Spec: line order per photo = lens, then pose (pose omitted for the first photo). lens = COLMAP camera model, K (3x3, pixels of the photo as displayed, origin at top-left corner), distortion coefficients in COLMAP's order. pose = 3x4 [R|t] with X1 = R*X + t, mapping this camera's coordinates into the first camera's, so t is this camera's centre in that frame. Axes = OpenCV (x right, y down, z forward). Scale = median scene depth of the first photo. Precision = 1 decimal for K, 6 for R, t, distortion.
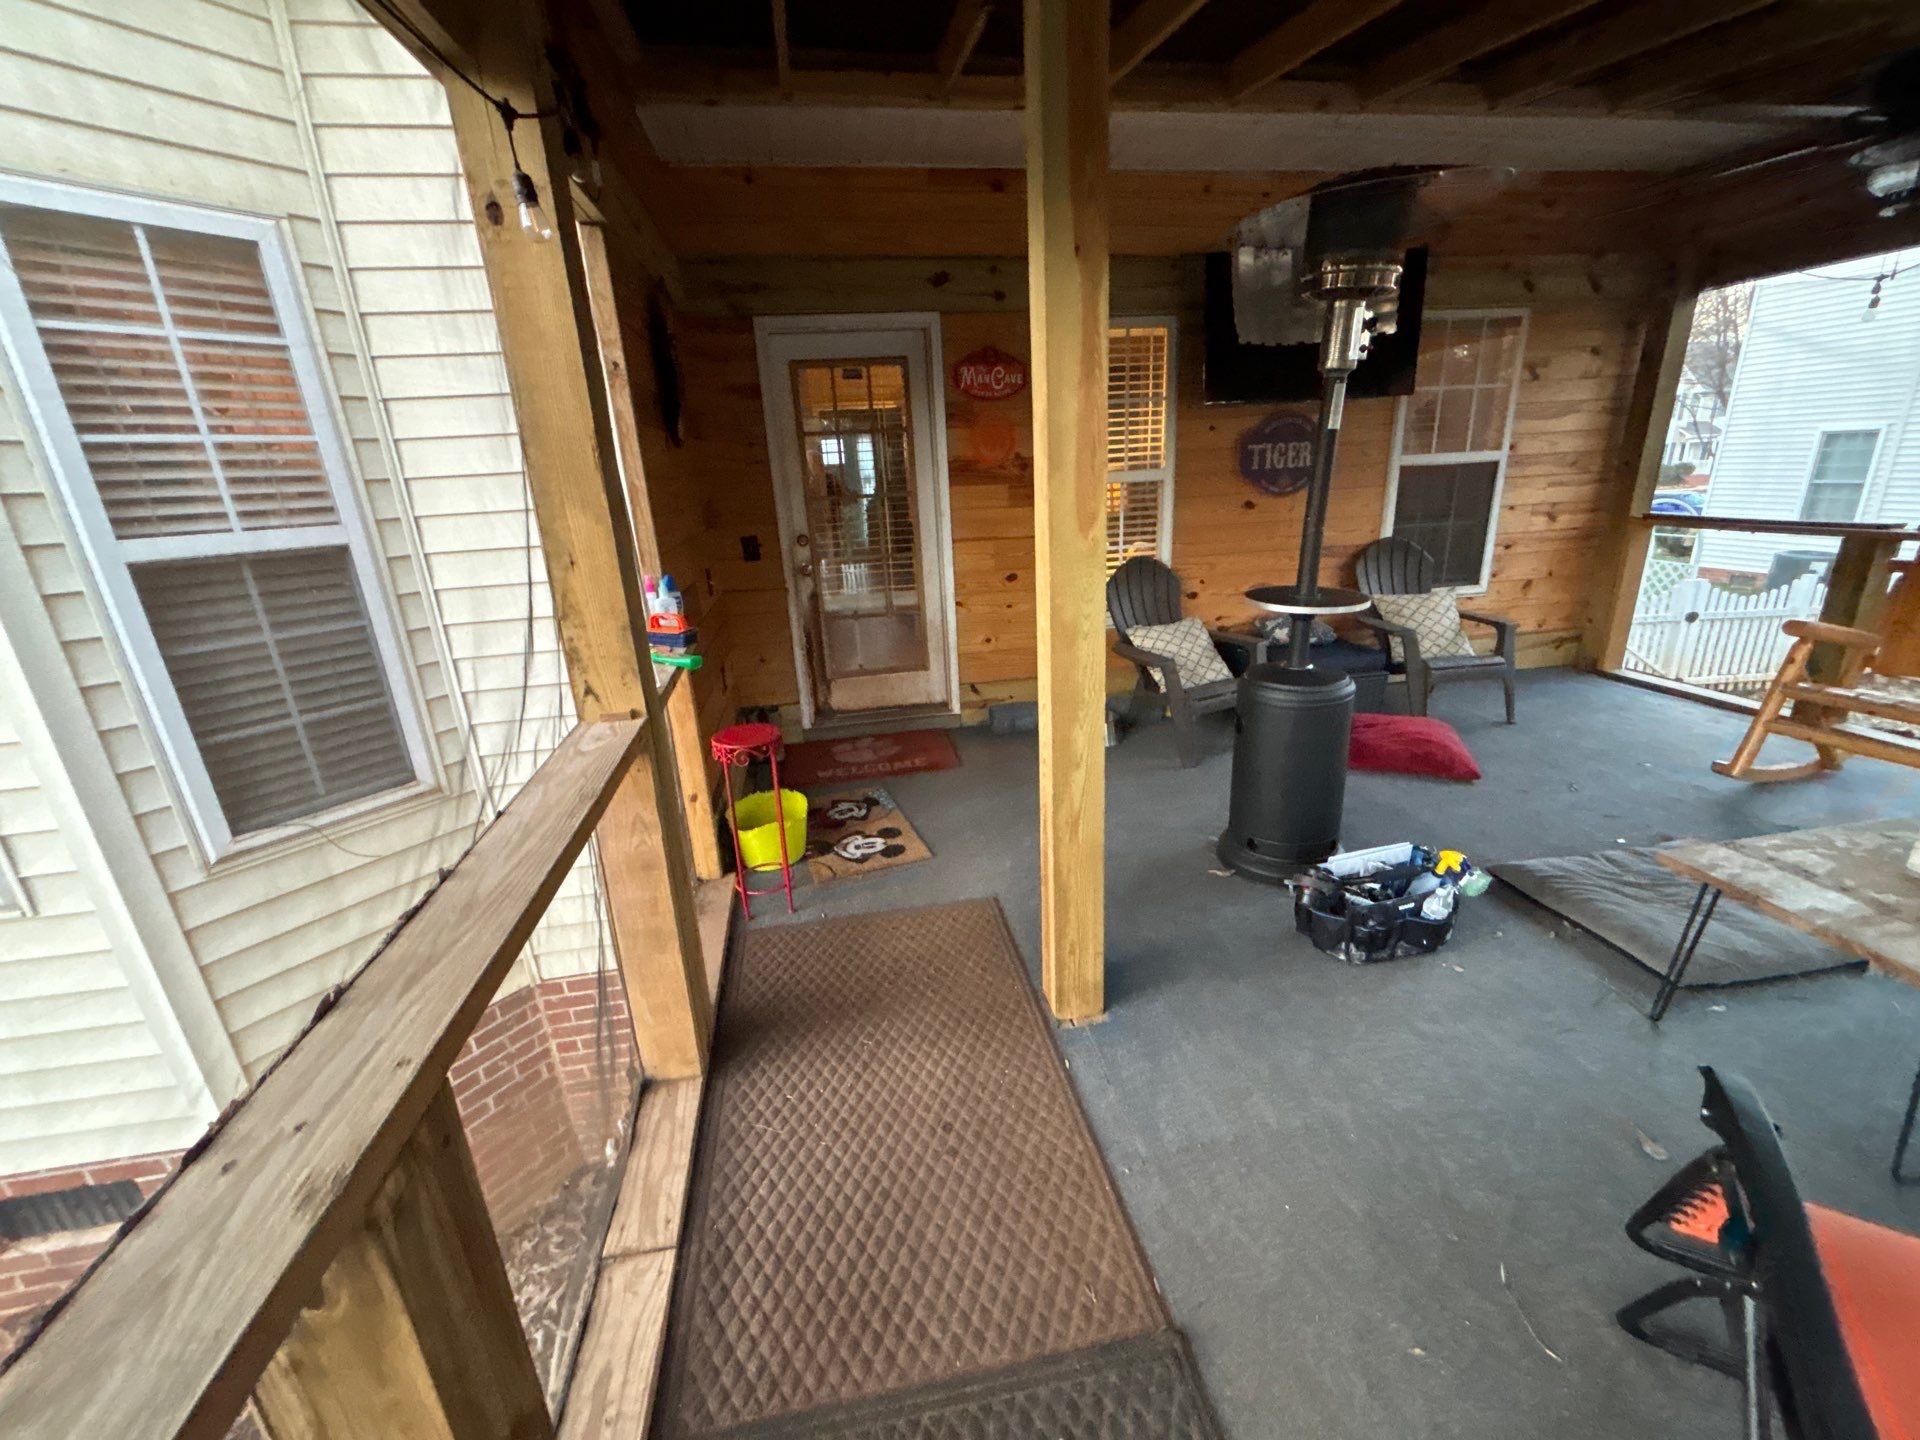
lens RADIAL K [[774.7, 0, 959.8], [0, 774.7, 717.0], [0, 0, 1]] dist [0.003041, 0.000392]
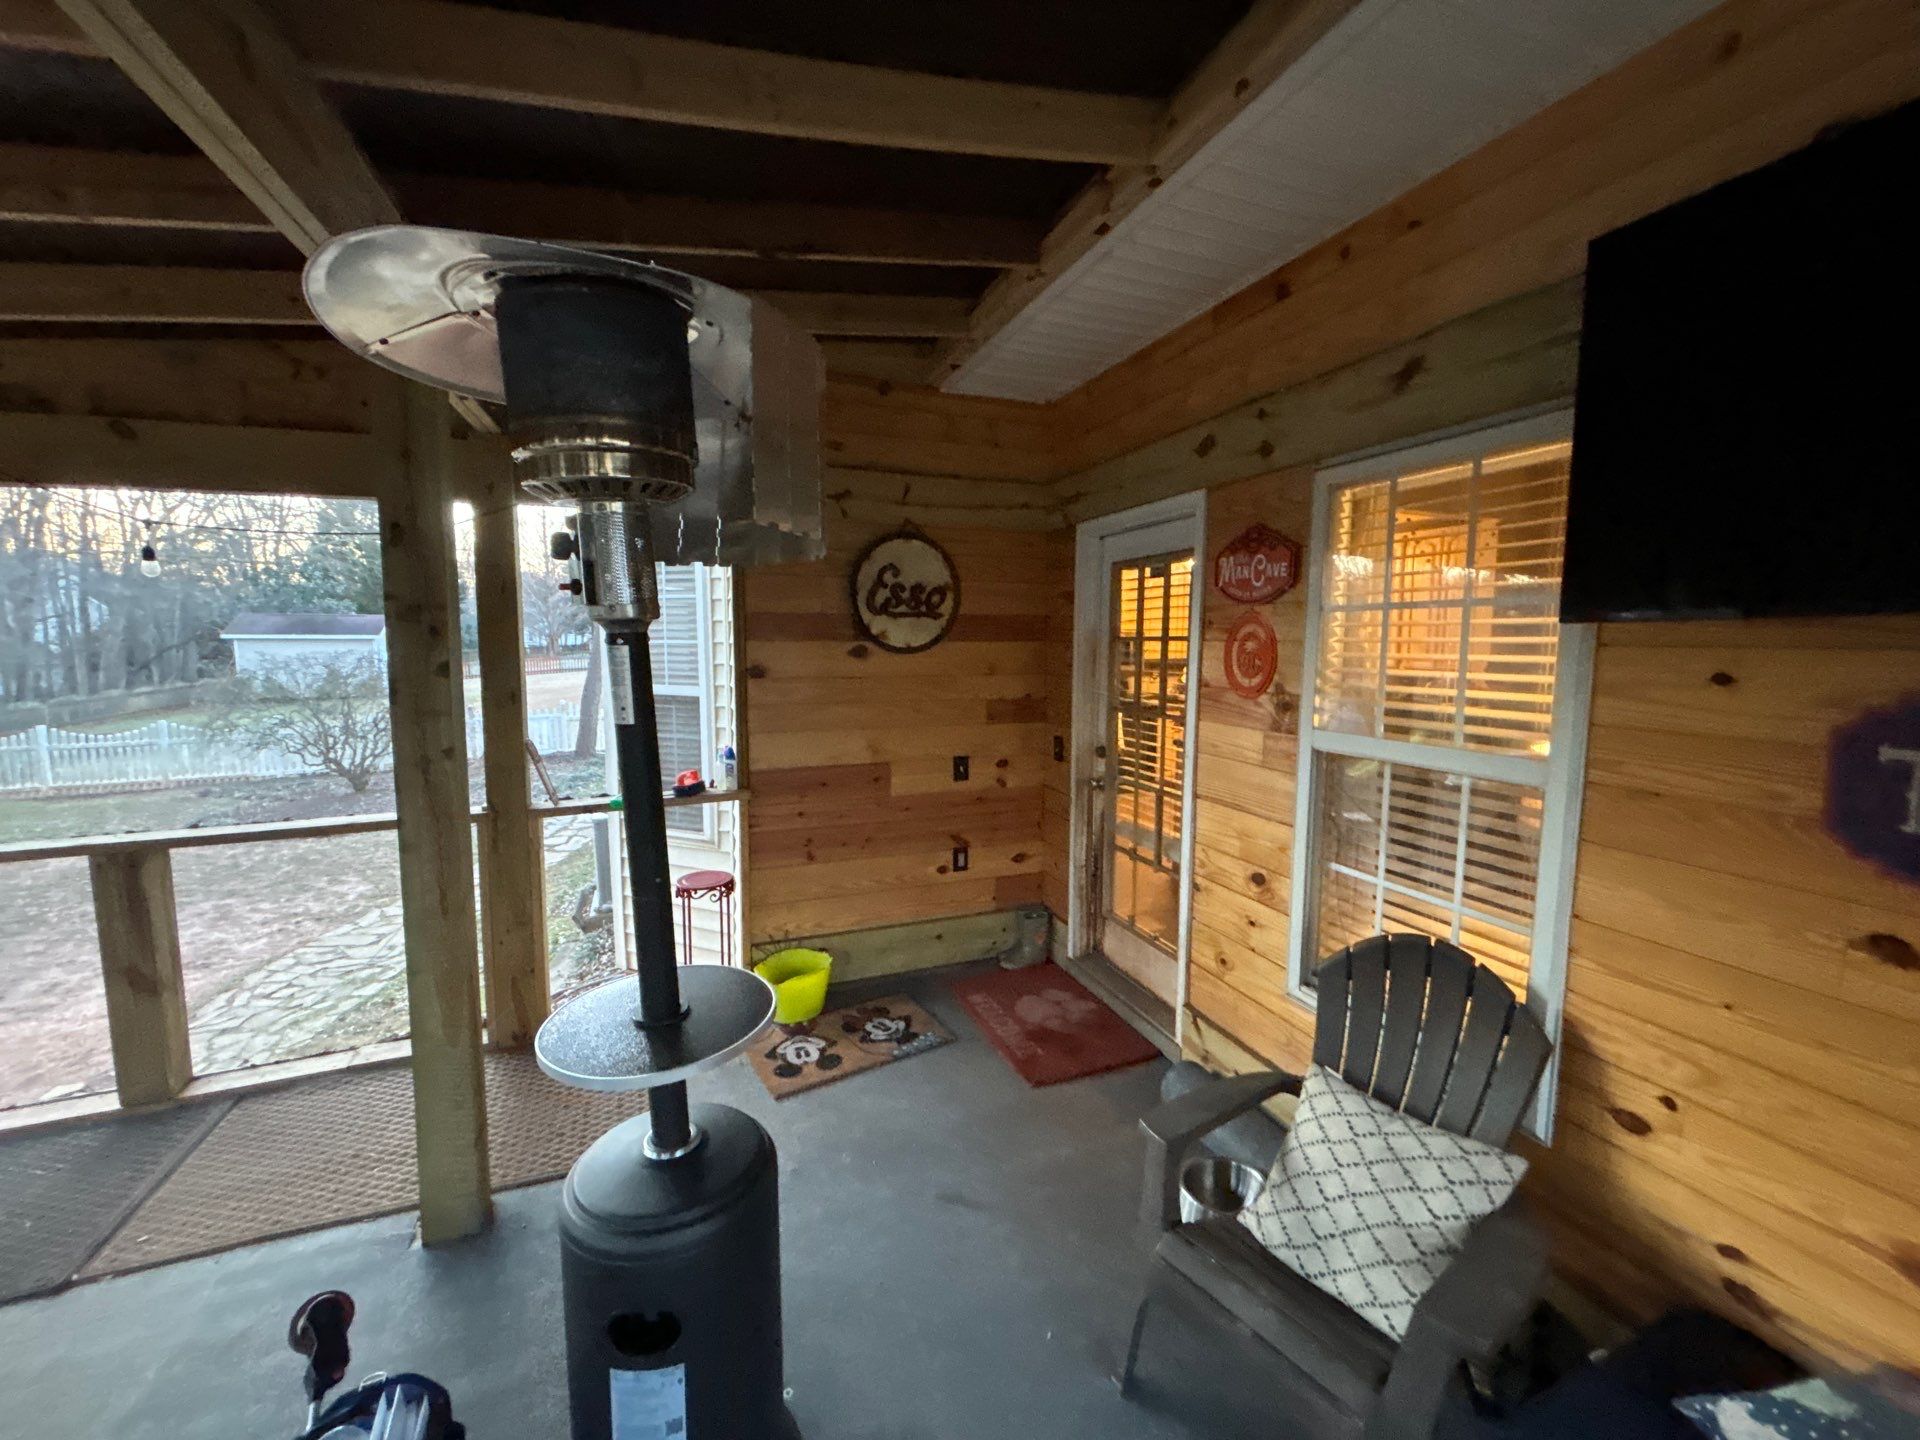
lens RADIAL K [[773.5, 0, 960.0], [0, 773.5, 720.0], [0, 0, 1]] dist [-0.000297, -0.000104]
pose [[0.194933, 0.153119, -0.968791, 0.659751], [-0.321179, 0.943245, 0.084456, -0.309950], [0.926739, 0.294692, 0.233049, 0.691598]]
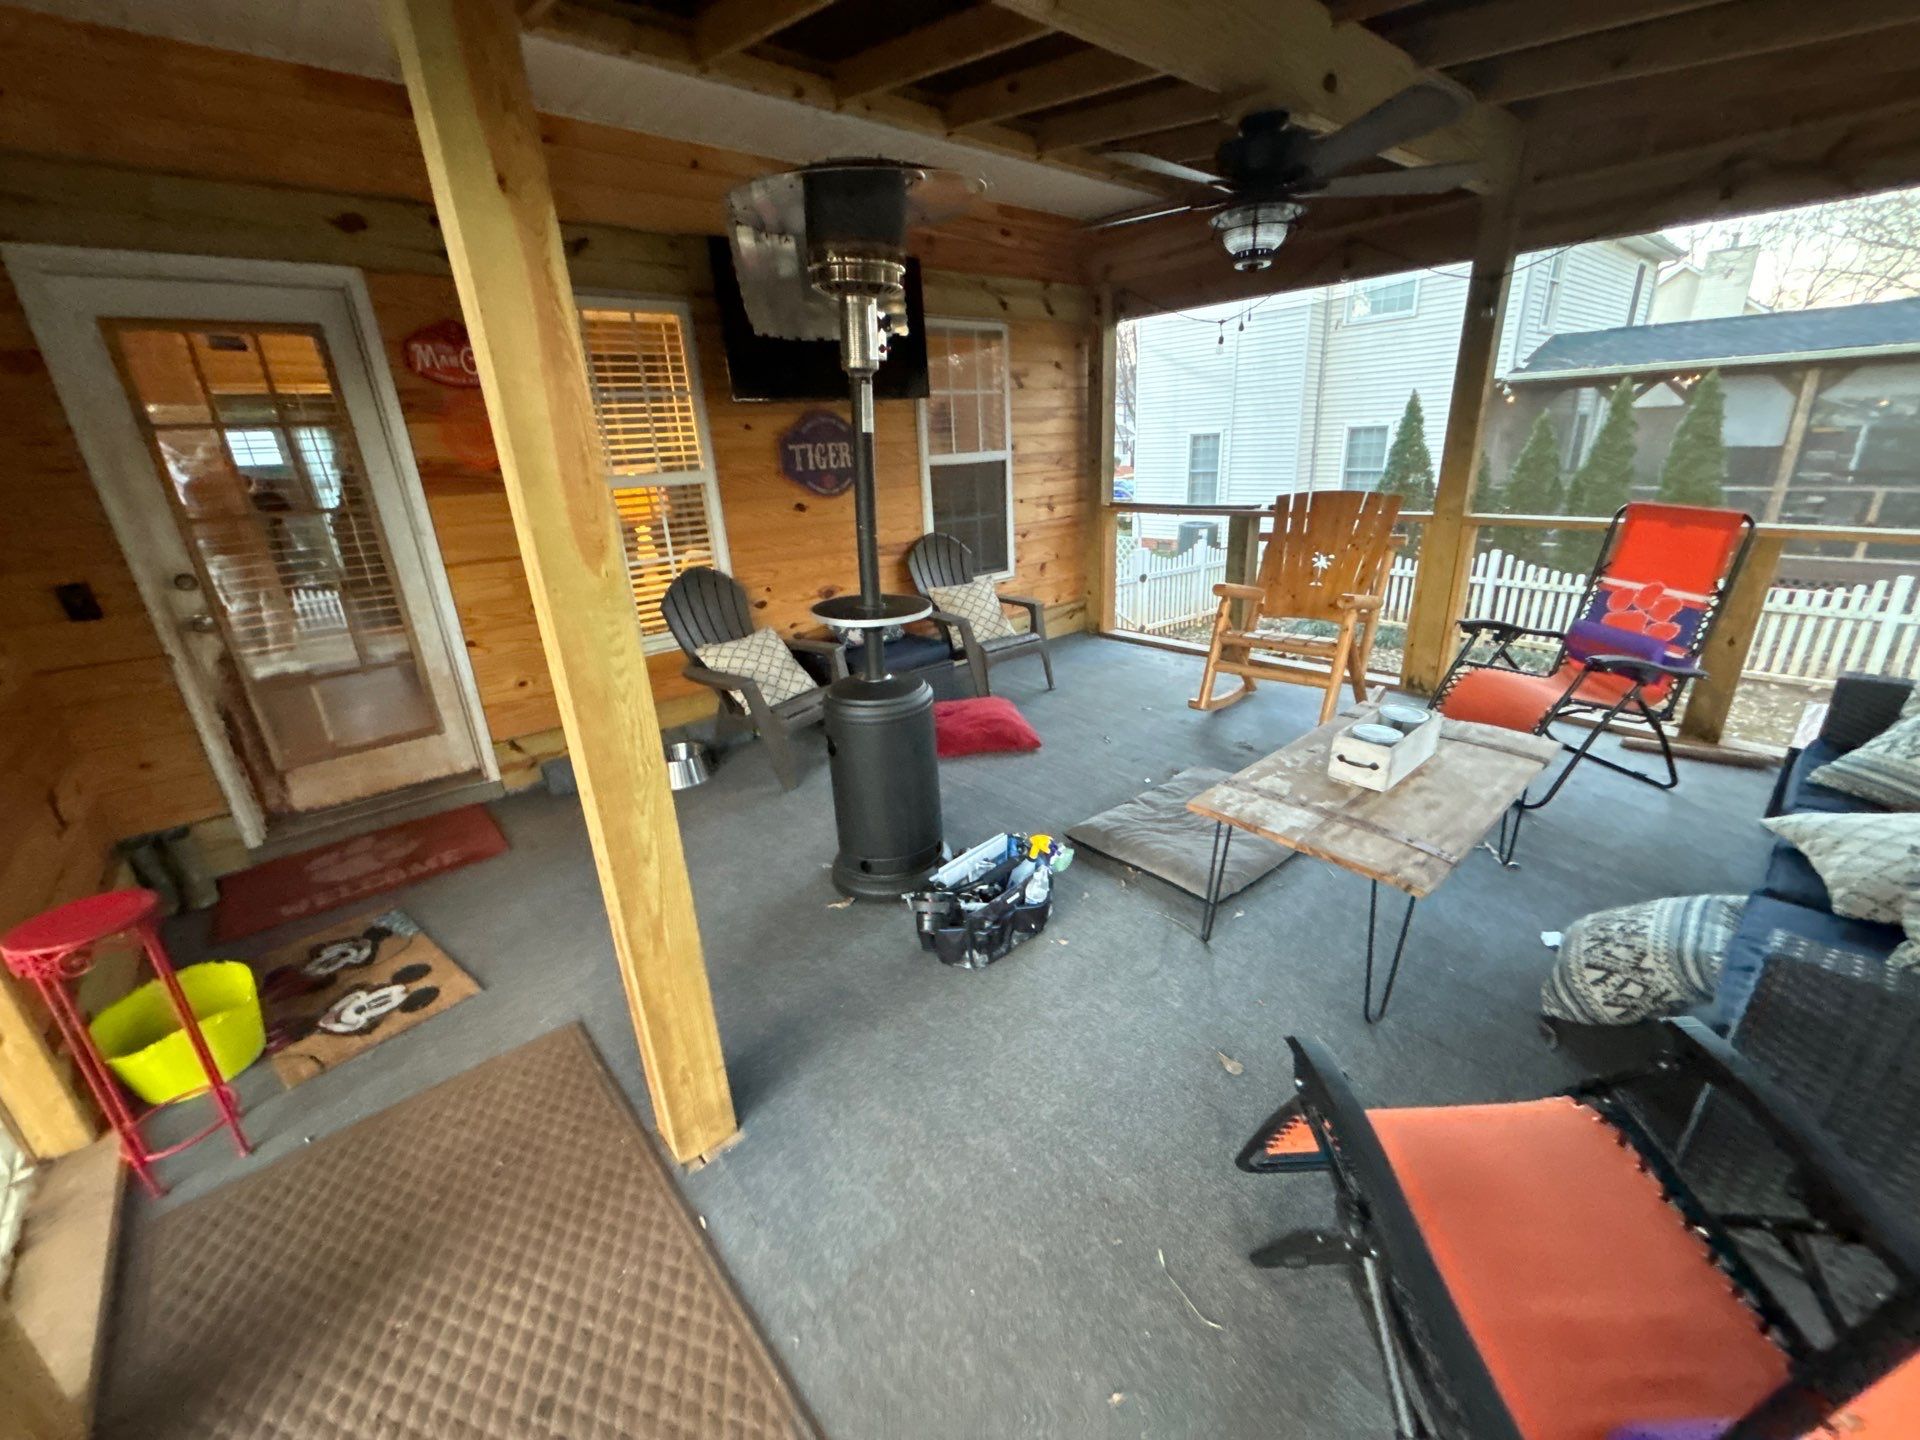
lens RADIAL K [[773.5, 0, 960.0], [0, 773.5, 720.0], [0, 0, 1]] dist [-0.000297, -0.000104]
pose [[0.857385, -0.170644, 0.485562, 0.035443], [0.166109, 0.984696, 0.052750, -0.034022], [-0.487133, 0.035429, 0.872609, 0.080363]]
